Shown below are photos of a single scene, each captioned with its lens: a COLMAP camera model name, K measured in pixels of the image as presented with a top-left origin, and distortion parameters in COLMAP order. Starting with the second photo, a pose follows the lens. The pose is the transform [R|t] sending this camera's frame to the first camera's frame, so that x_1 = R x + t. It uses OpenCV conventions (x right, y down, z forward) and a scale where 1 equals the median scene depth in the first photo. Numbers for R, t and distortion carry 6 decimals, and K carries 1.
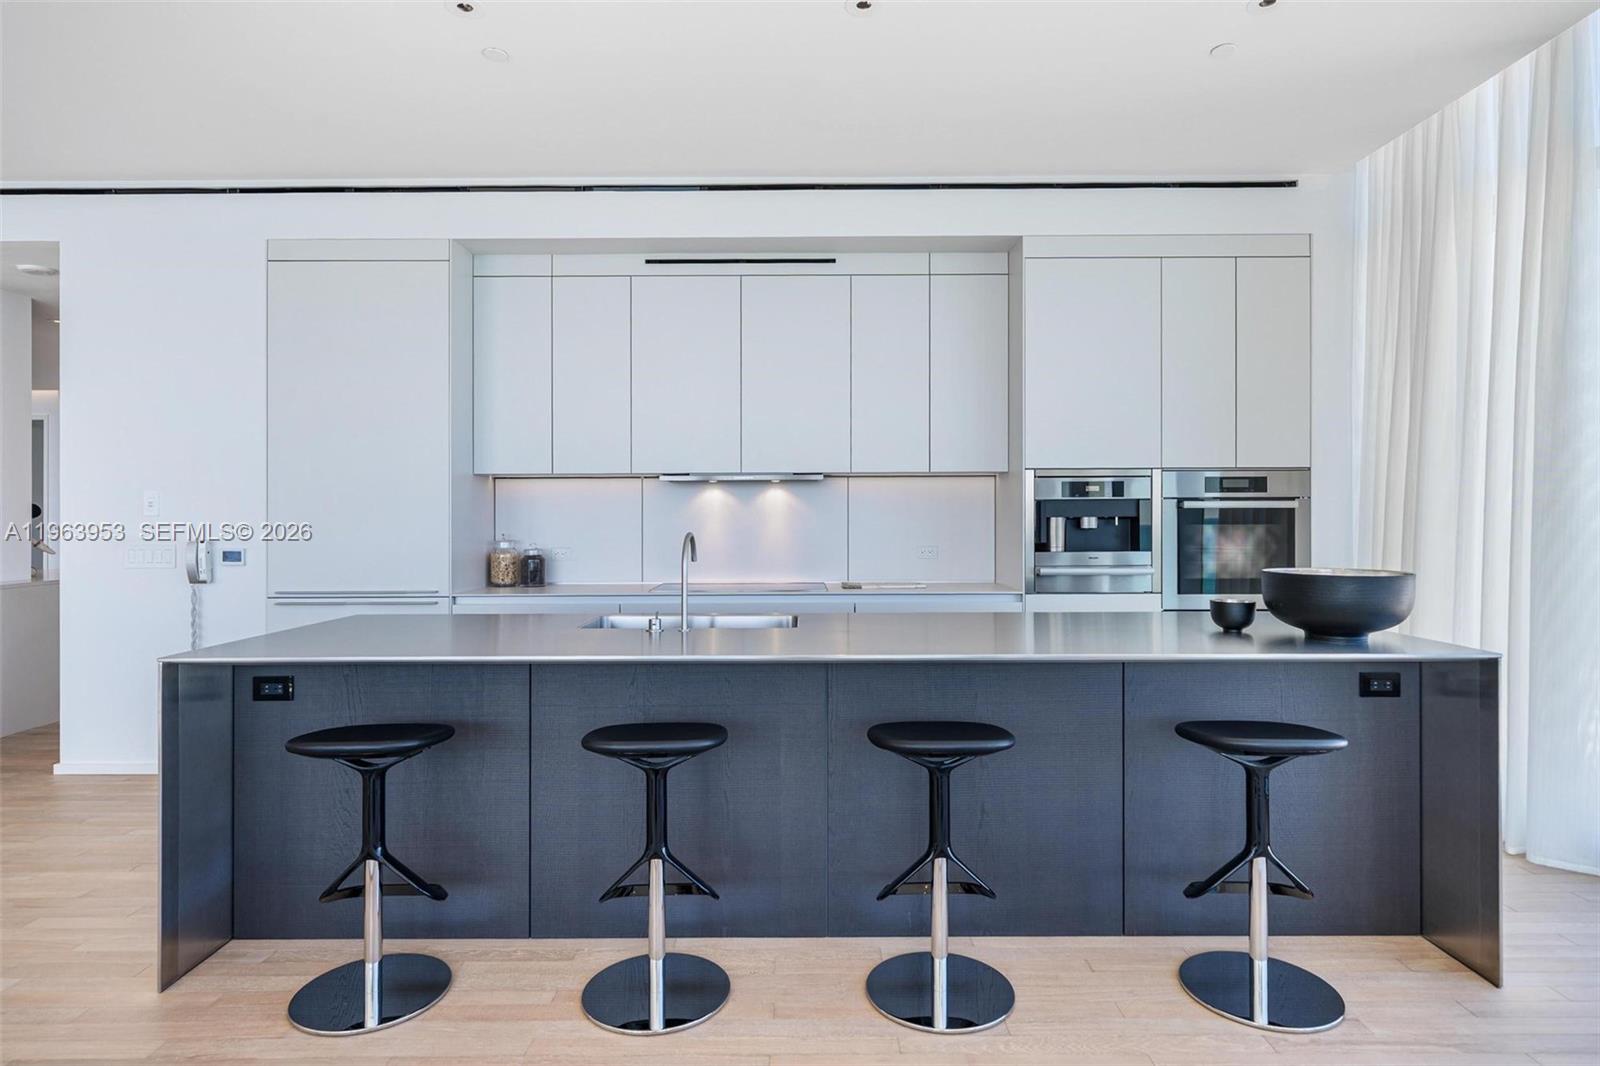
lens RADIAL K [[861.6, 0, 804.0], [0, 861.6, 537.2], [0, 0, 1]] dist [0.002418, 0.002967]
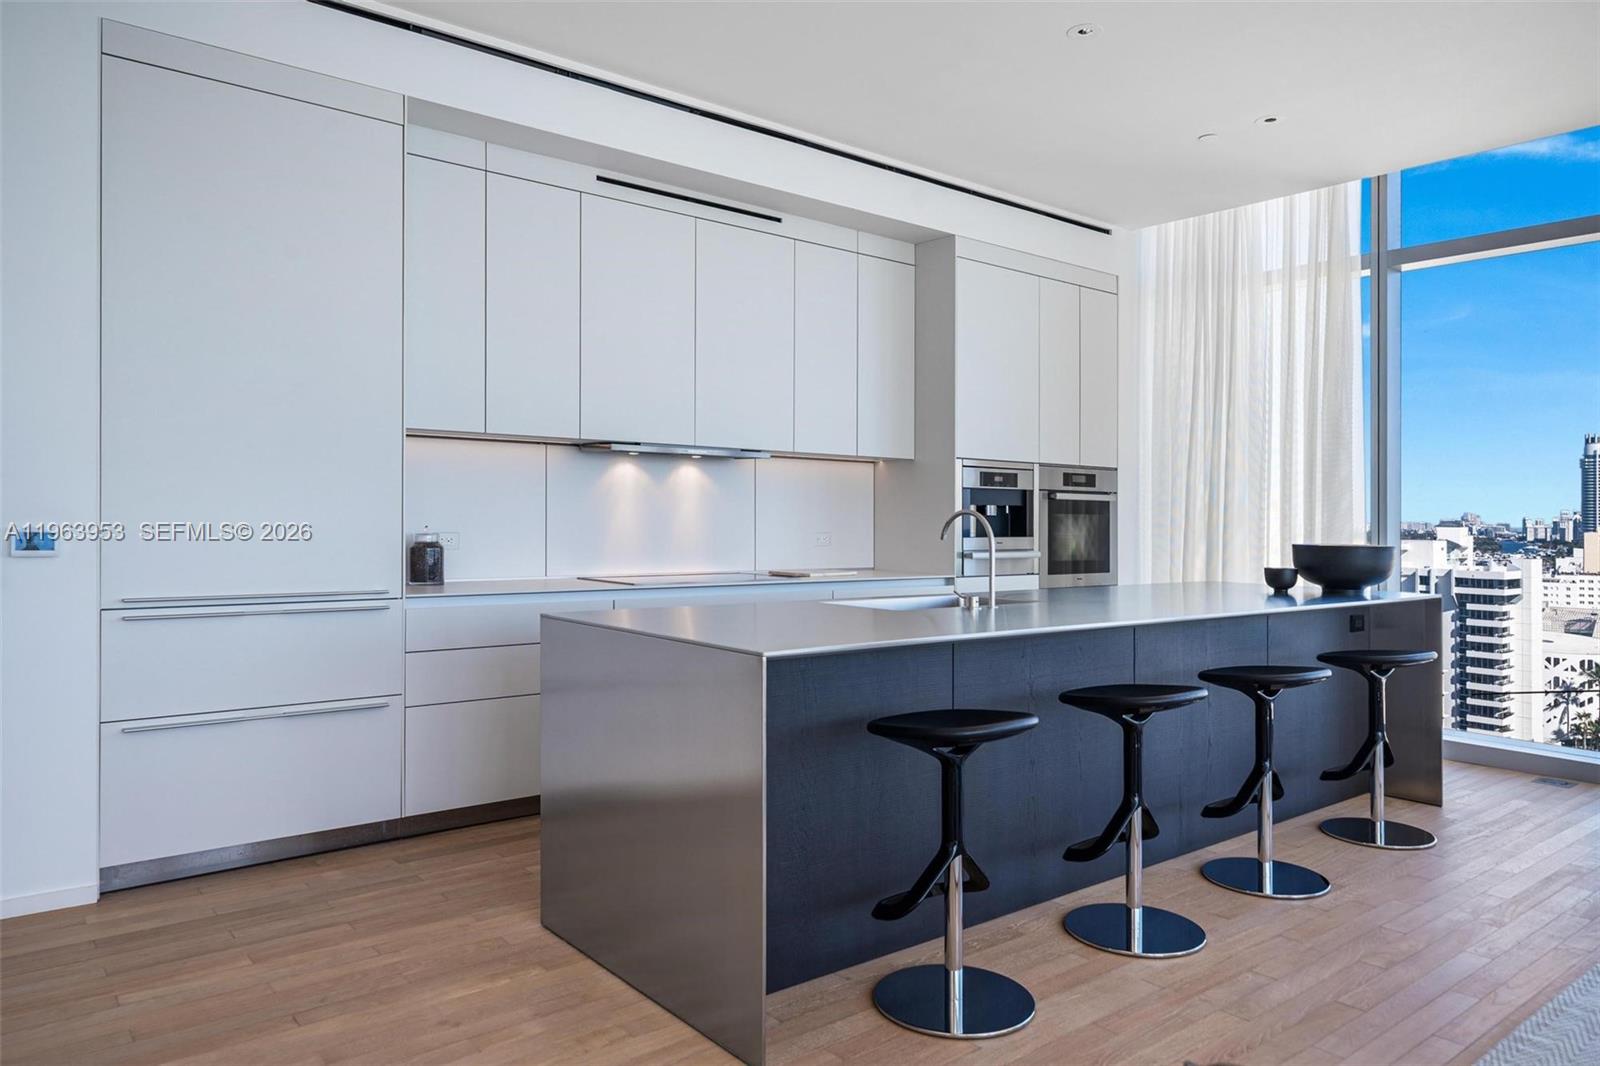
lens RADIAL K [[1067.4, 0, 799.3], [0, 1067.4, 525.6], [0, 0, 1]] dist [0.003063, -0.000712]
pose [[0.781203, 0.009101, 0.624211, -0.695080], [-0.005329, 0.999955, -0.007909, 0.014008], [-0.624254, 0.002852, 0.781216, 0.105870]]
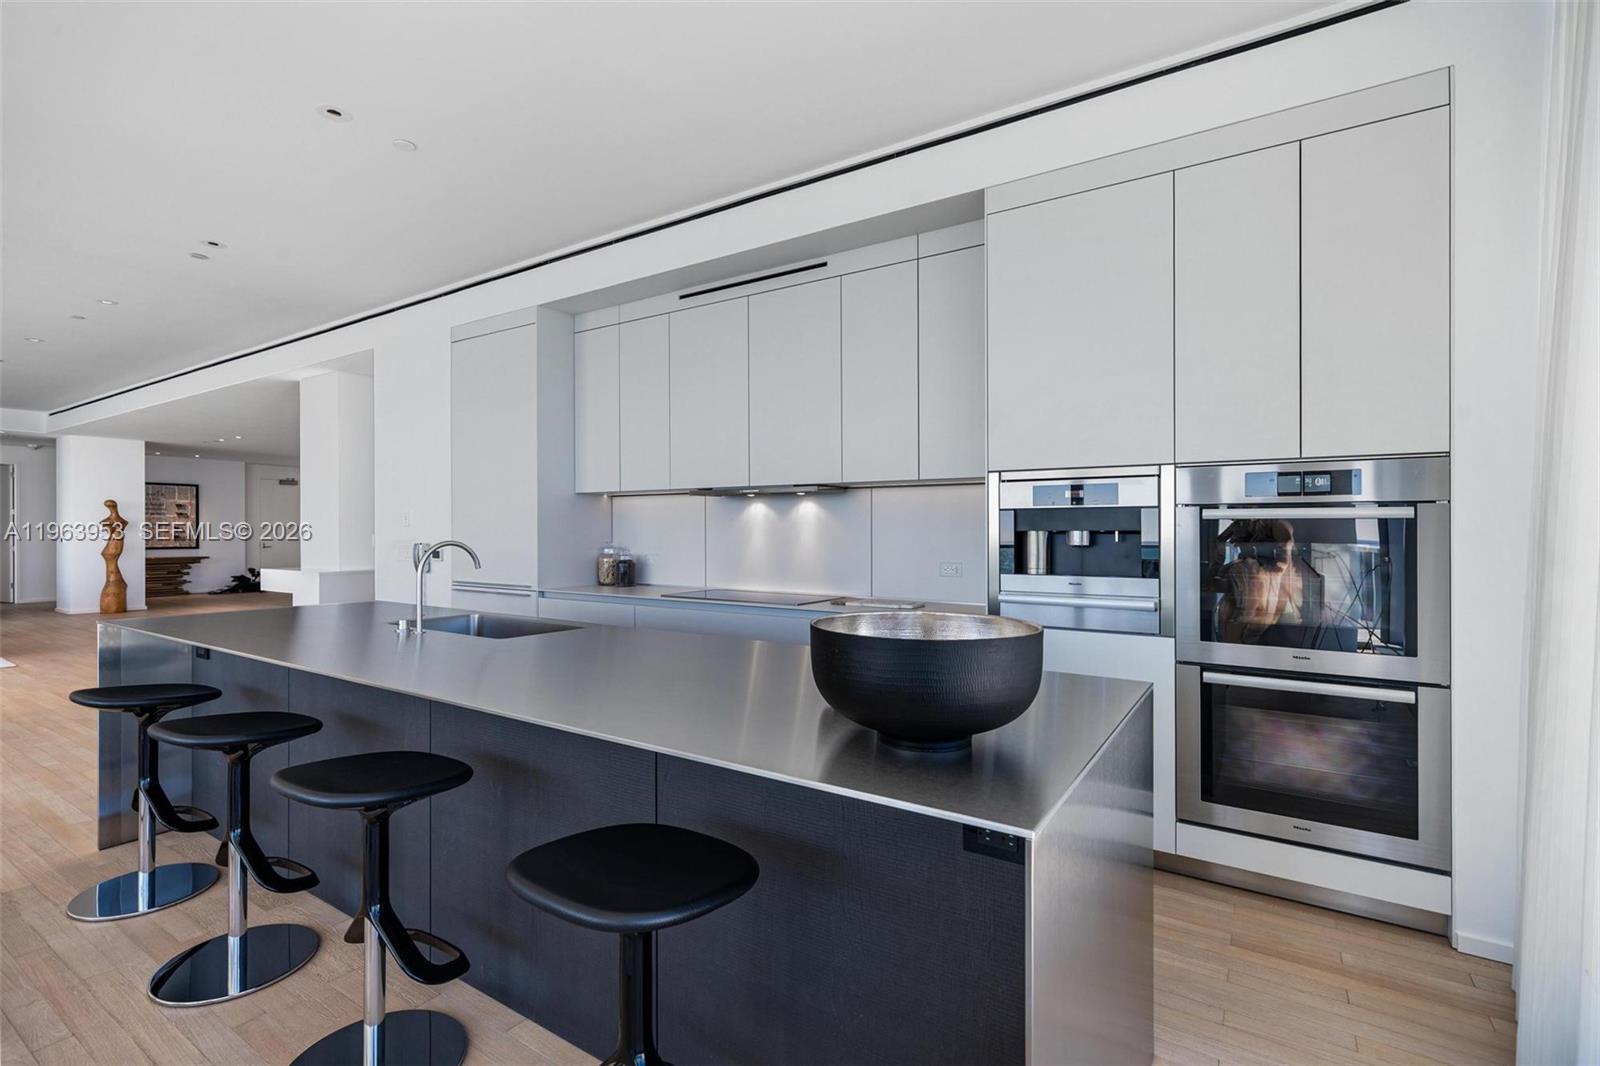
lens RADIAL K [[734.7, 0, 787.9], [0, 734.7, 538.2], [0, 0, 1]] dist [0.004497, -0.000529]
pose [[0.834524, 0.011181, -0.550858, 0.480833], [-0.014427, 0.999895, -0.001561, -0.012132], [0.550783, 0.009250, 0.834597, 0.308219]]
